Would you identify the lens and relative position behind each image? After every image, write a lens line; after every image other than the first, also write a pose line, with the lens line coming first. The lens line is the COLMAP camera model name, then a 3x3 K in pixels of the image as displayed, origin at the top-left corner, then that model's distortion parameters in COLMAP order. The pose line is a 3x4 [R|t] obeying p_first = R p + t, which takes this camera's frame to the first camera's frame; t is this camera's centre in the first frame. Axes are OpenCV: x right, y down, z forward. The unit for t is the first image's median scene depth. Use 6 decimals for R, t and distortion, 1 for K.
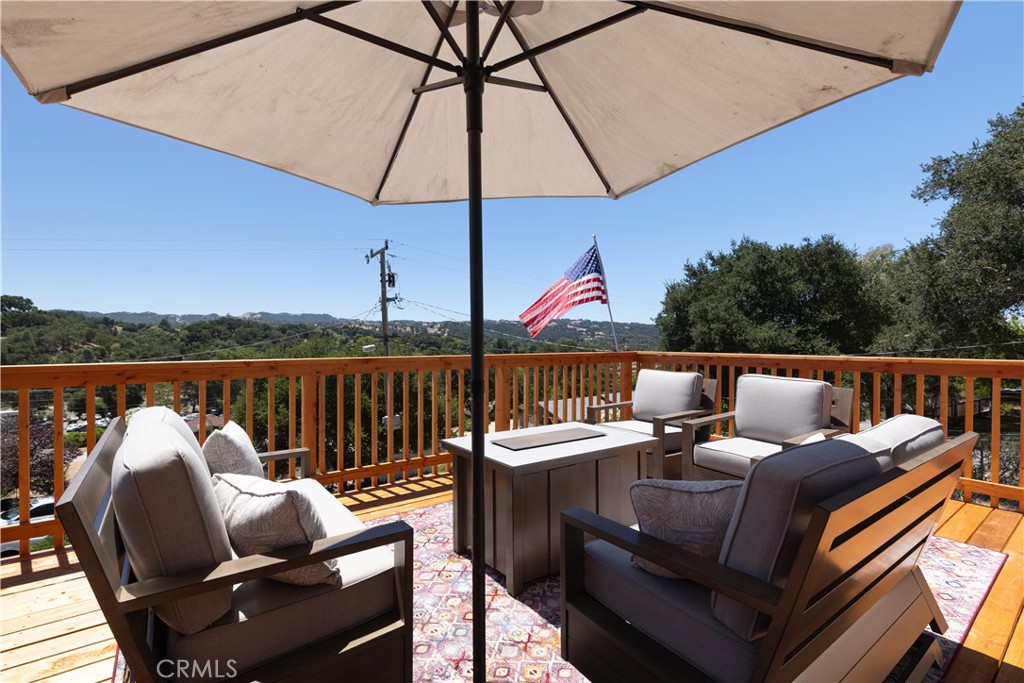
lens RADIAL K [[446.5, 0, 501.9], [0, 446.5, 345.1], [0, 0, 1]] dist [-0.003179, -0.000446]
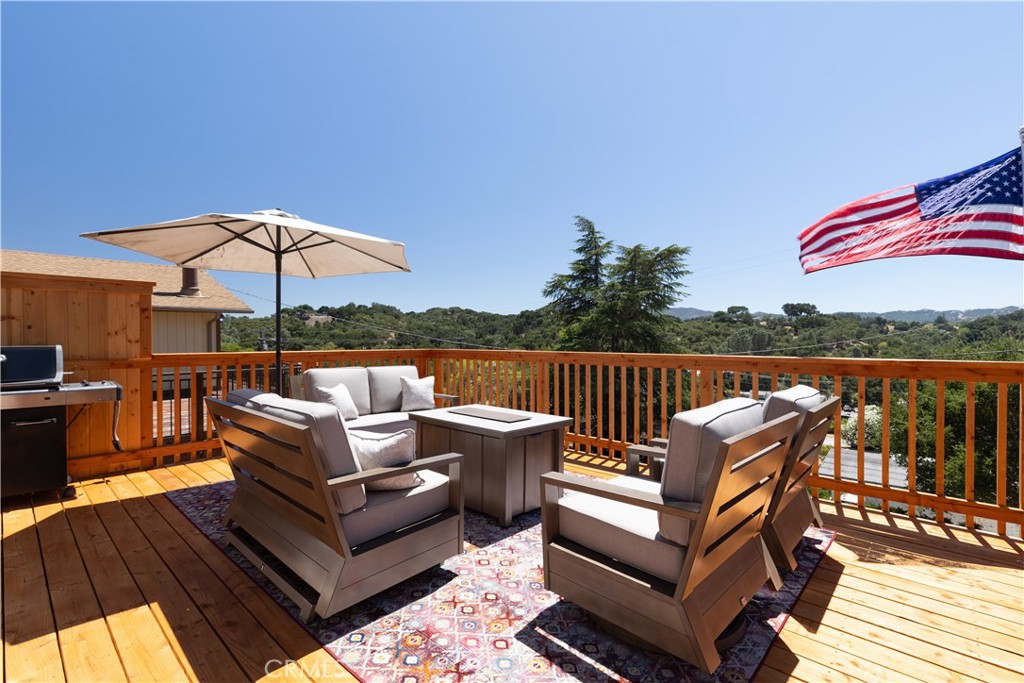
lens RADIAL K [[446.5, 0, 518.1], [0, 446.5, 345.6], [0, 0, 1]] dist [-0.003179, -0.000446]
pose [[0.166831, 0.014733, -0.985875, 0.205156], [-0.011107, 0.999853, 0.013062, -0.000957], [0.985923, 0.008771, 0.166971, 0.127372]]
